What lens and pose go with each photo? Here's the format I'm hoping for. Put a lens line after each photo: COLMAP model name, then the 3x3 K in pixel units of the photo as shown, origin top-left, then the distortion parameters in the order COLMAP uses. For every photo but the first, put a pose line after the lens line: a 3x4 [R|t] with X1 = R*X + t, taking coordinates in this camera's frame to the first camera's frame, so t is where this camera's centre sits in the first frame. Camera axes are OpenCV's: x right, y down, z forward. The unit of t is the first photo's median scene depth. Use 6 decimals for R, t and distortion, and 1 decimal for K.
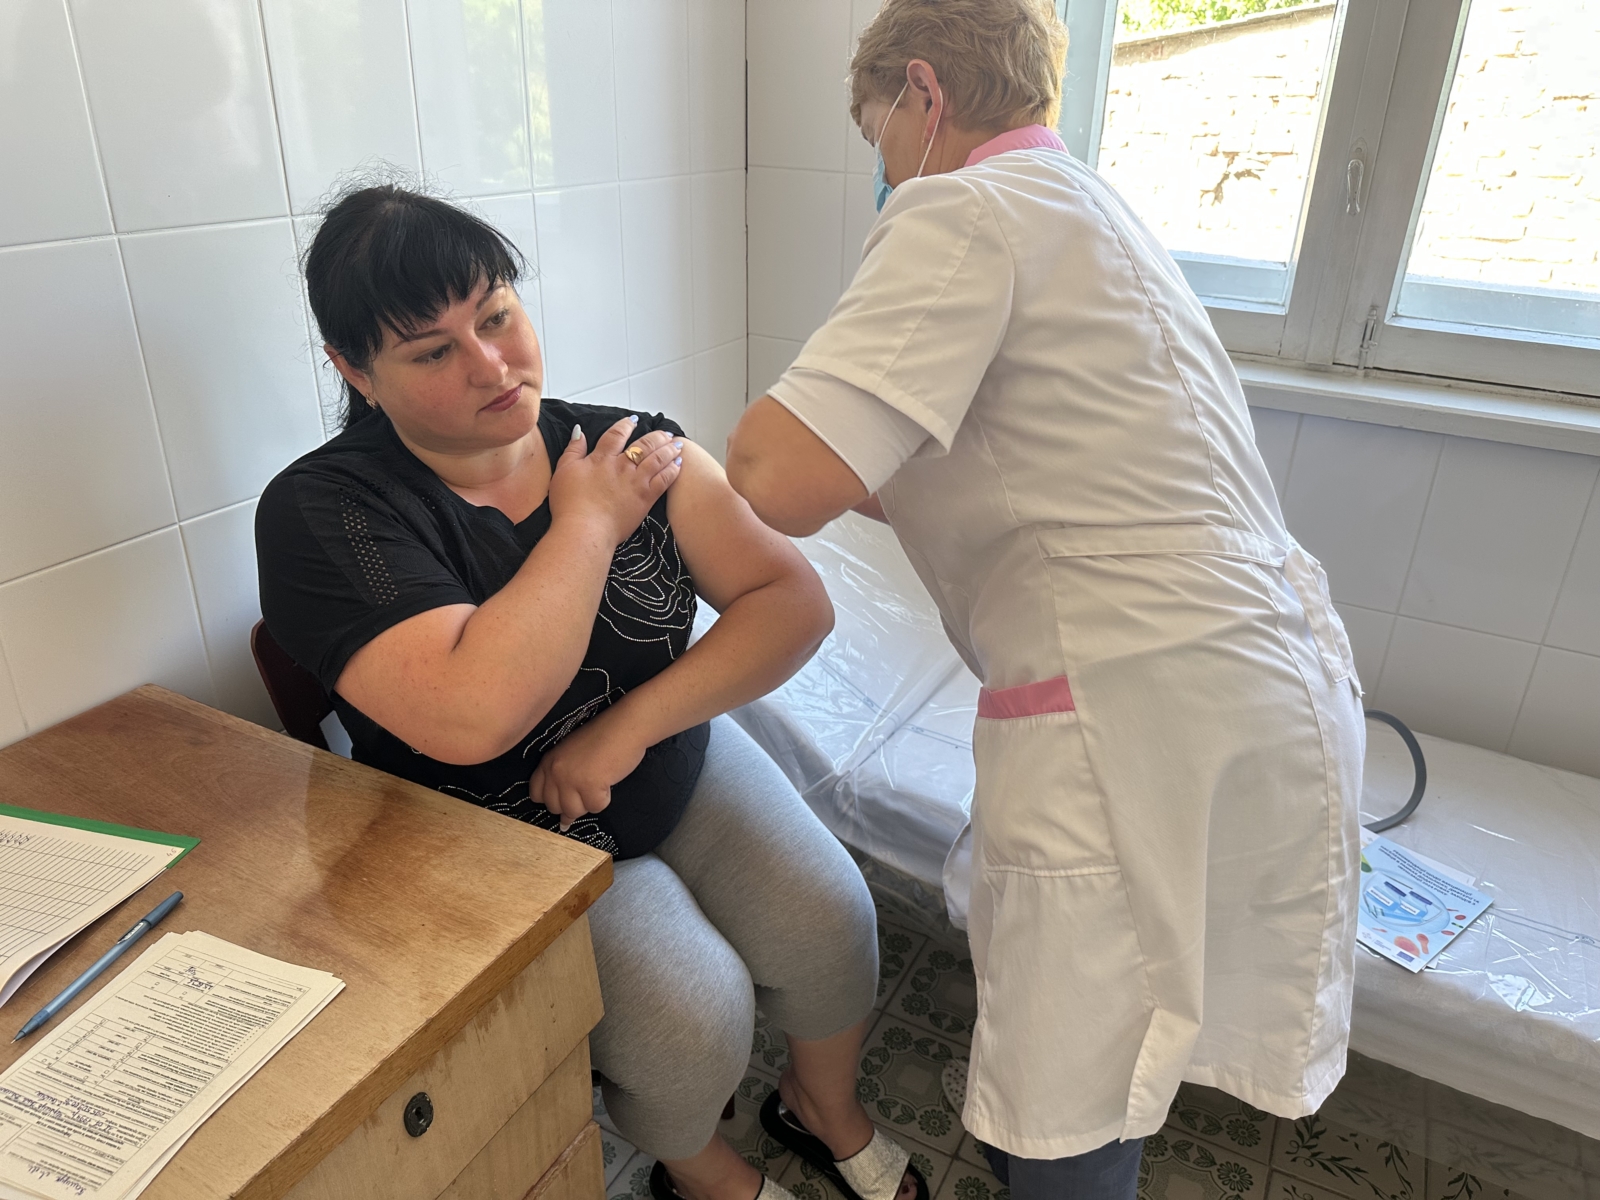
lens RADIAL K [[1106.4, 0, 797.9], [0, 1106.4, 573.0], [0, 0, 1]] dist [0.003205, 0.001572]
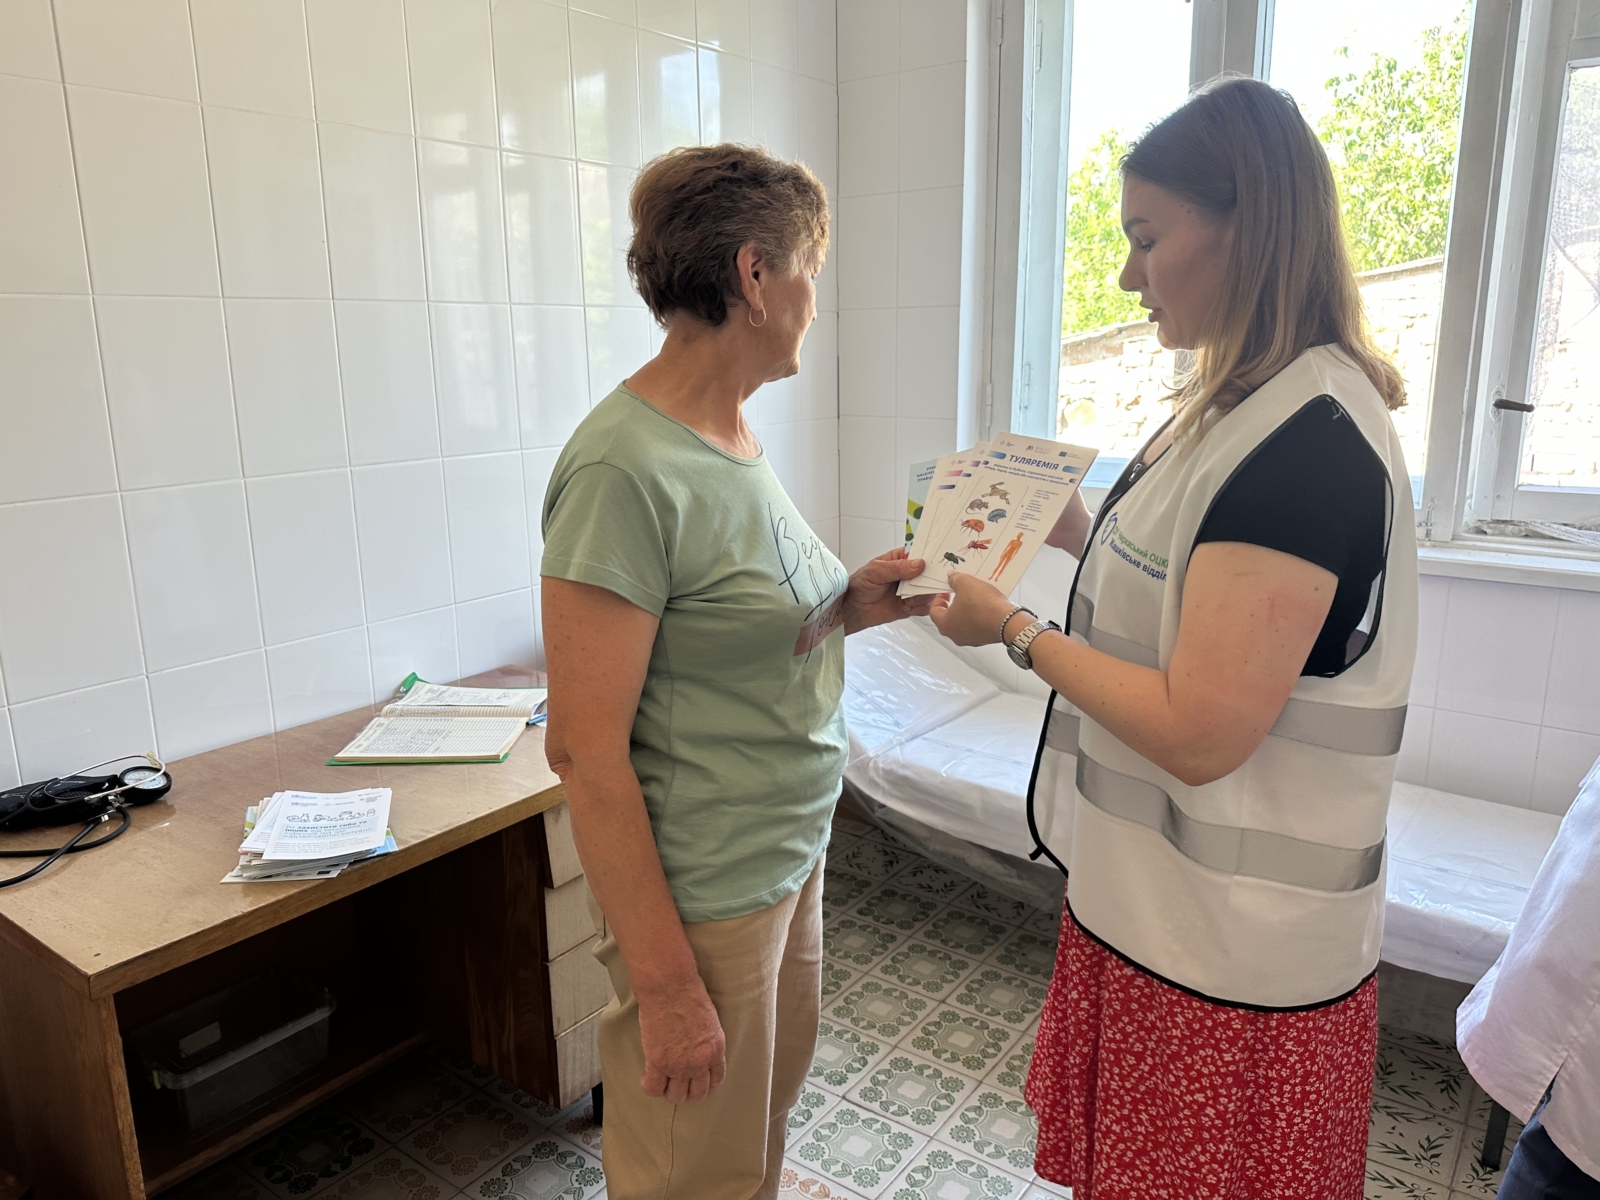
lens RADIAL K [[1106.4, 0, 797.9], [0, 1106.4, 573.0], [0, 0, 1]] dist [0.003205, 0.001572]
pose [[0.984900, -0.005439, -0.173037, 0.186947], [-0.031725, 0.976910, -0.211284, 0.229312], [0.170190, 0.213583, 0.961986, -0.594418]]
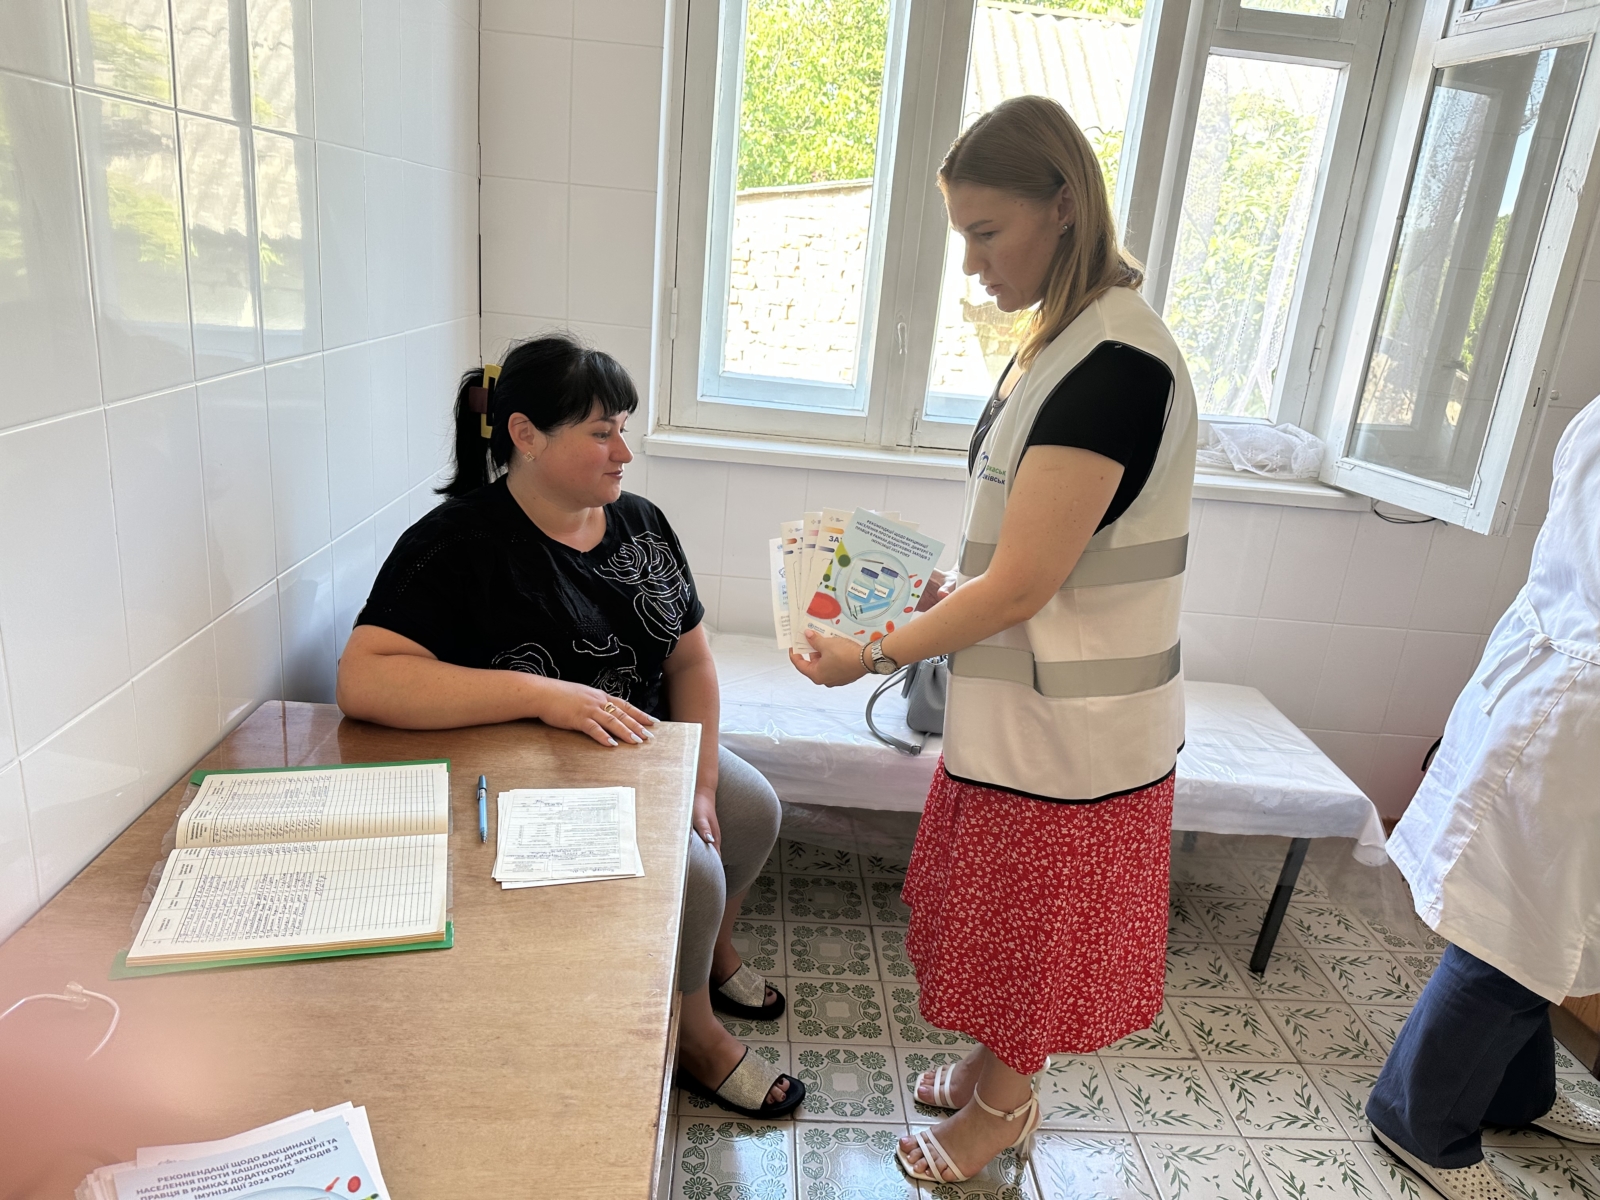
lens RADIAL K [[1140.5, 0, 807.4], [0, 1140.5, 567.0], [0, 0, 1]] dist [0.044161, 0.000569]
pose [[0.867649, -0.091370, 0.488709, -0.459611], [0.141139, 0.987794, -0.065897, 0.076323], [-0.476722, 0.126151, 0.869955, -0.353426]]
